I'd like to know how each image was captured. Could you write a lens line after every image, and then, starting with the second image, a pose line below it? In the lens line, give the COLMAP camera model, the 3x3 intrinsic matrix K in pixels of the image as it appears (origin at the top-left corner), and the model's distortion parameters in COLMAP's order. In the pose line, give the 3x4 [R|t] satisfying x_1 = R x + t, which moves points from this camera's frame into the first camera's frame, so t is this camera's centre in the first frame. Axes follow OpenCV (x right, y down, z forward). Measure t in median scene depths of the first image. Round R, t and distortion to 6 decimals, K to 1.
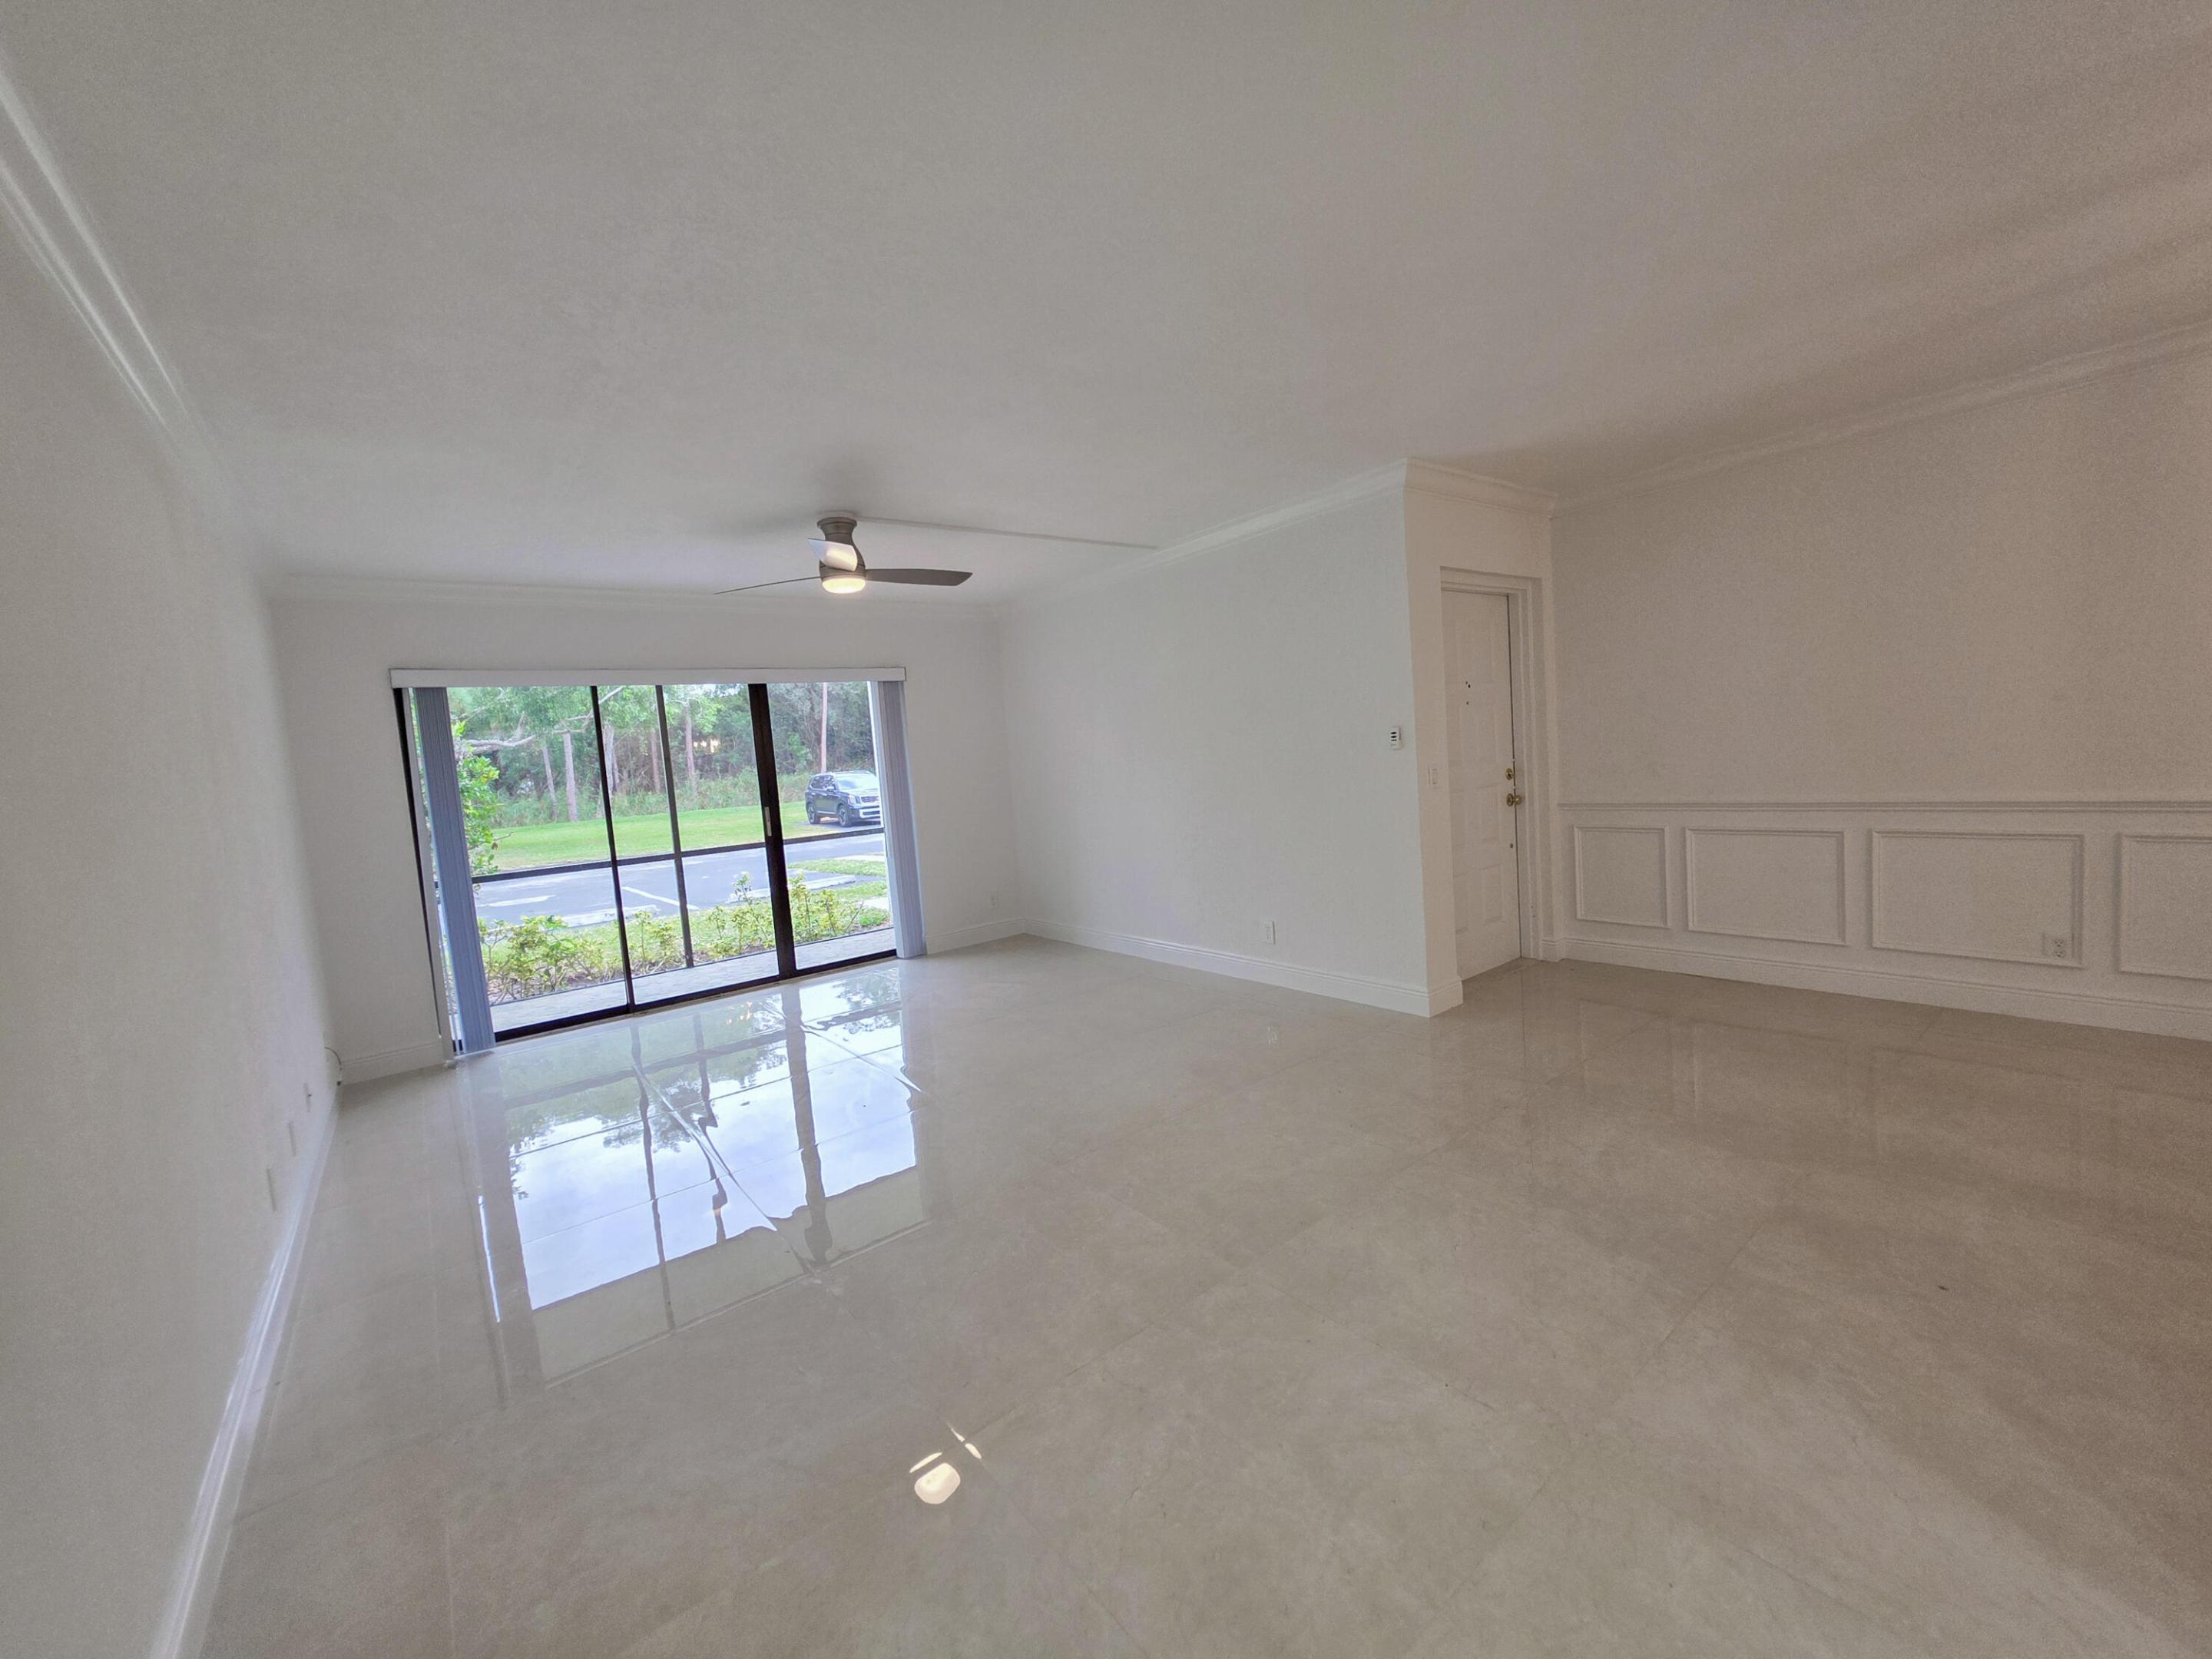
lens RADIAL K [[895.1, 0, 1111.9], [0, 895.1, 820.9], [0, 0, 1]] dist [0.000599, 0.000965]
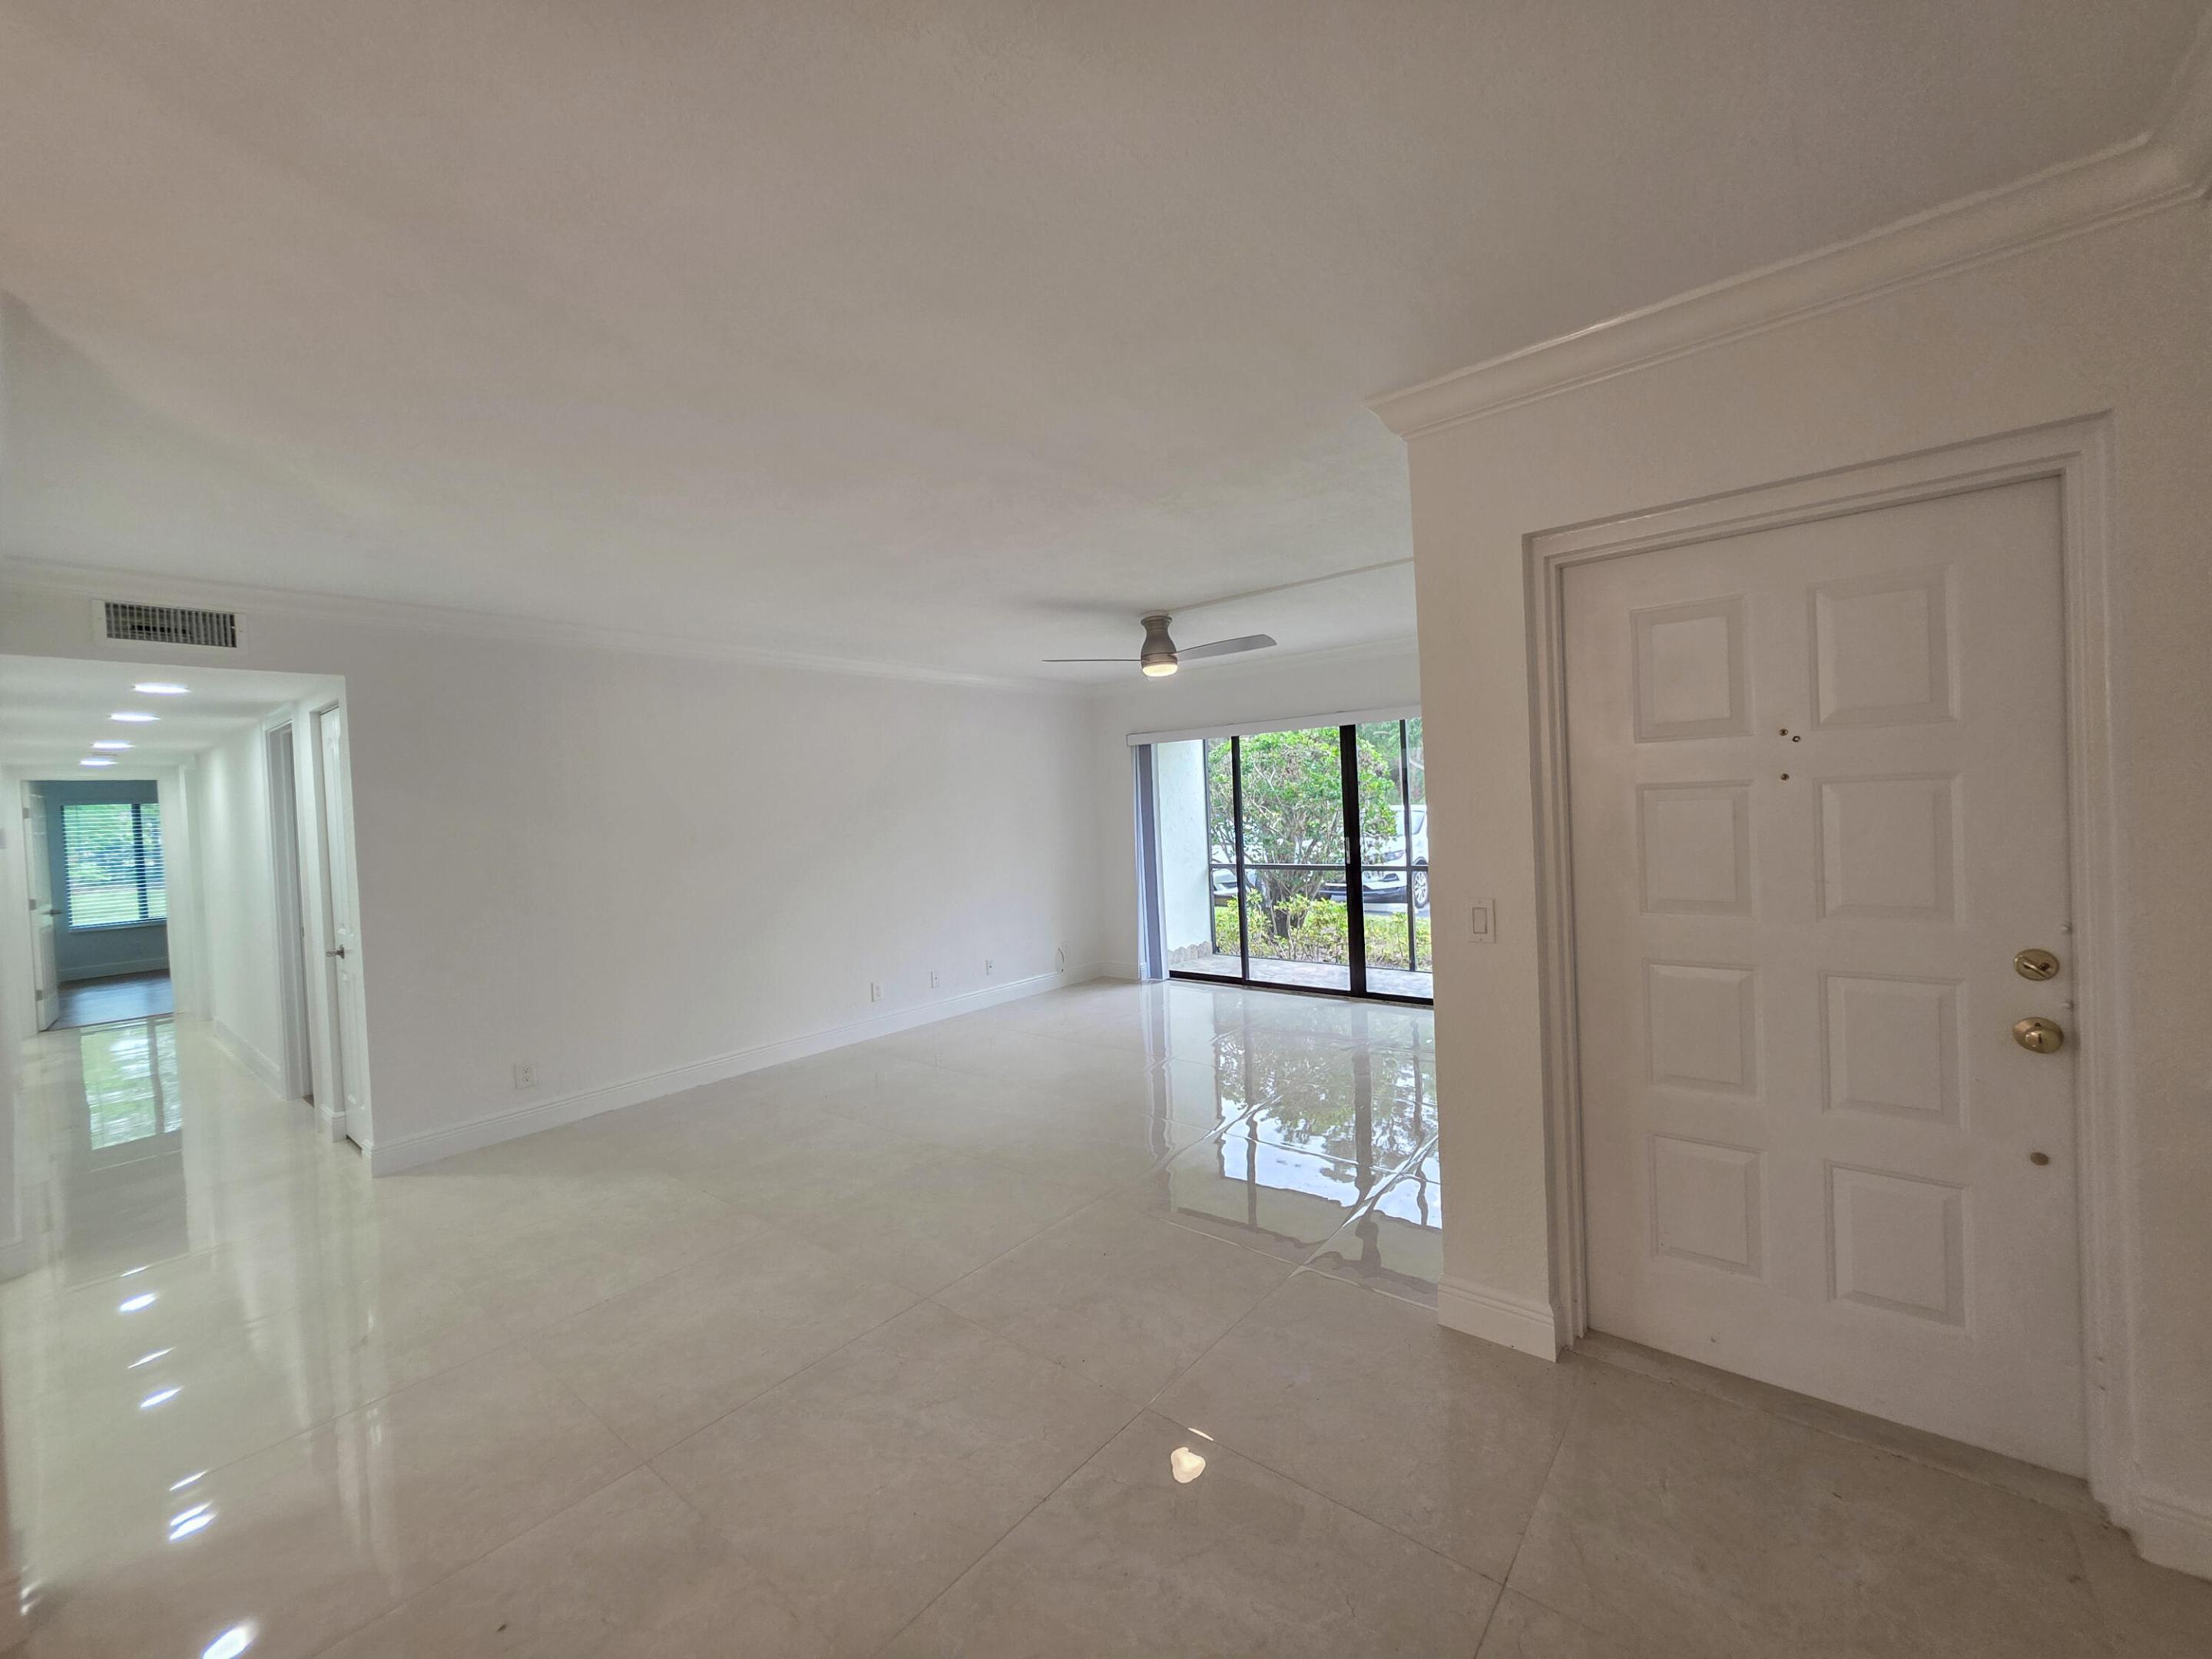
lens RADIAL K [[895.1, 0, 1095.6], [0, 895.1, 821.0], [0, 0, 1]] dist [0.000599, 0.000965]
pose [[0.205952, 0.084281, -0.974926, 0.721068], [-0.048543, 0.995937, 0.075843, -0.120710], [0.977357, 0.031706, 0.209206, 0.543465]]
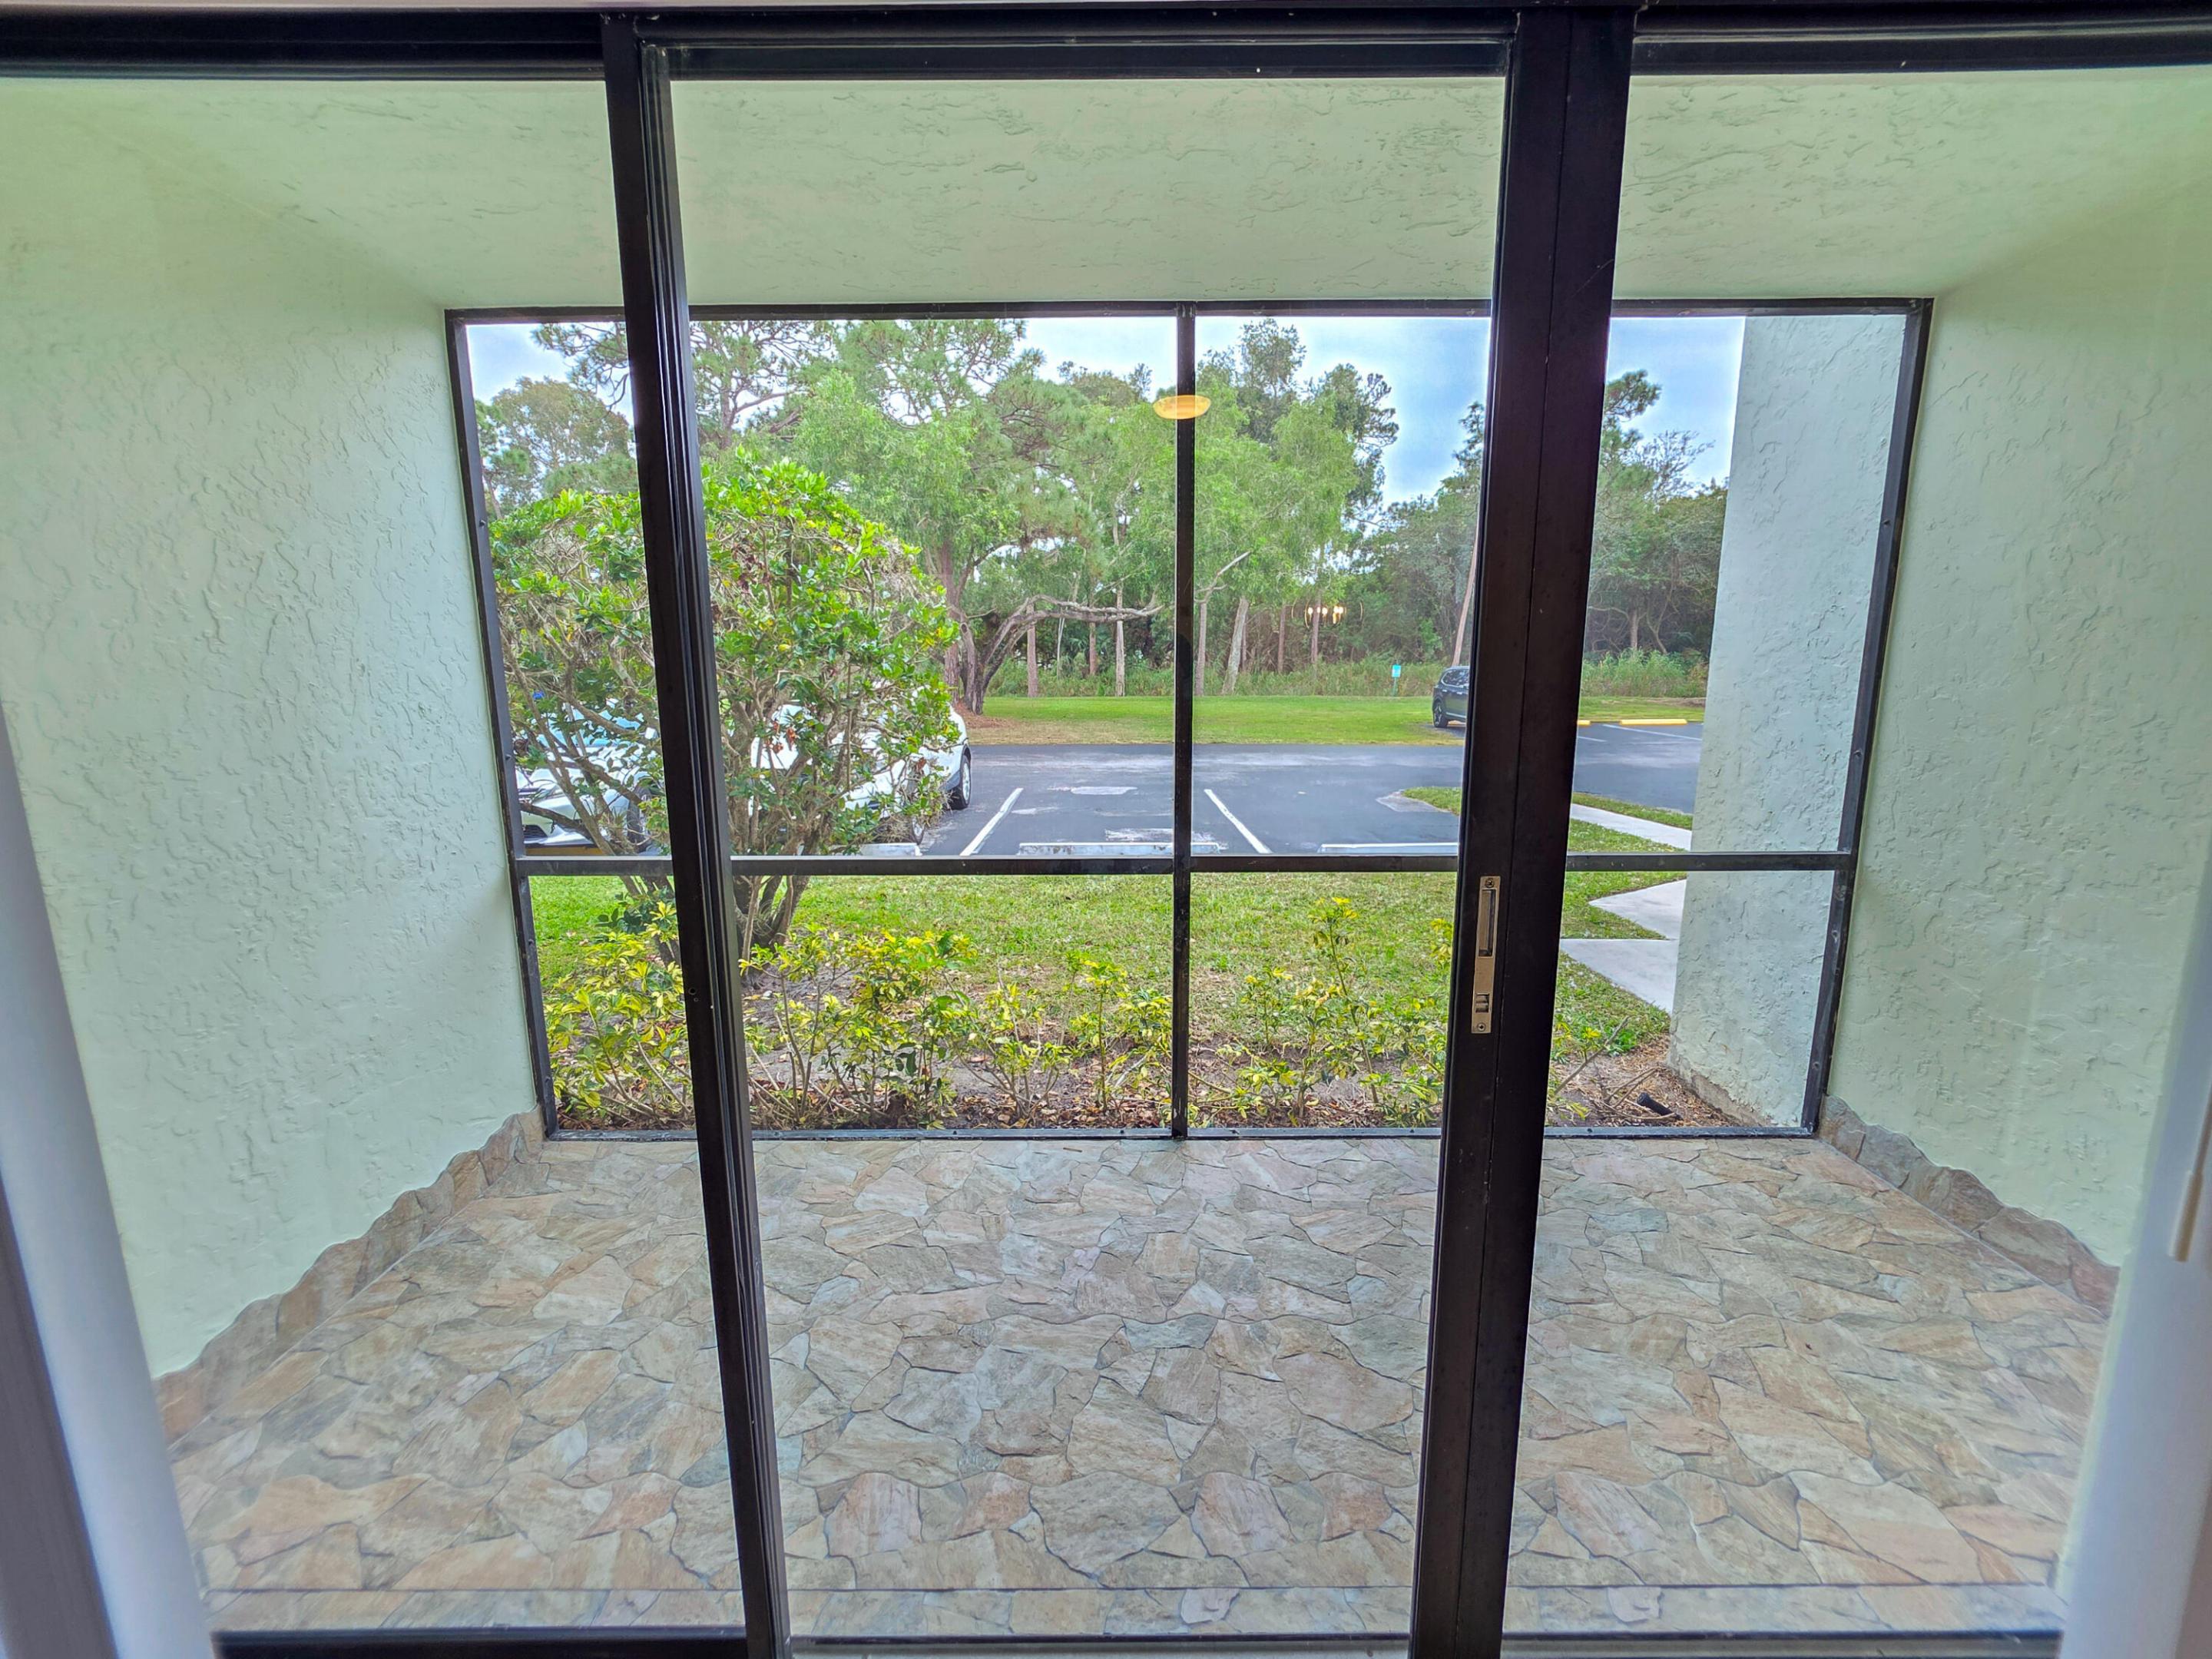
lens RADIAL K [[895.1, 0, 1096.8], [0, 895.1, 810.5], [0, 0, 1]] dist [0.000599, 0.000965]
pose [[0.776911, 0.171335, -0.605849, -0.397248], [-0.103389, 0.983916, 0.145672, -0.053738], [0.621063, -0.050536, 0.782130, 0.949358]]
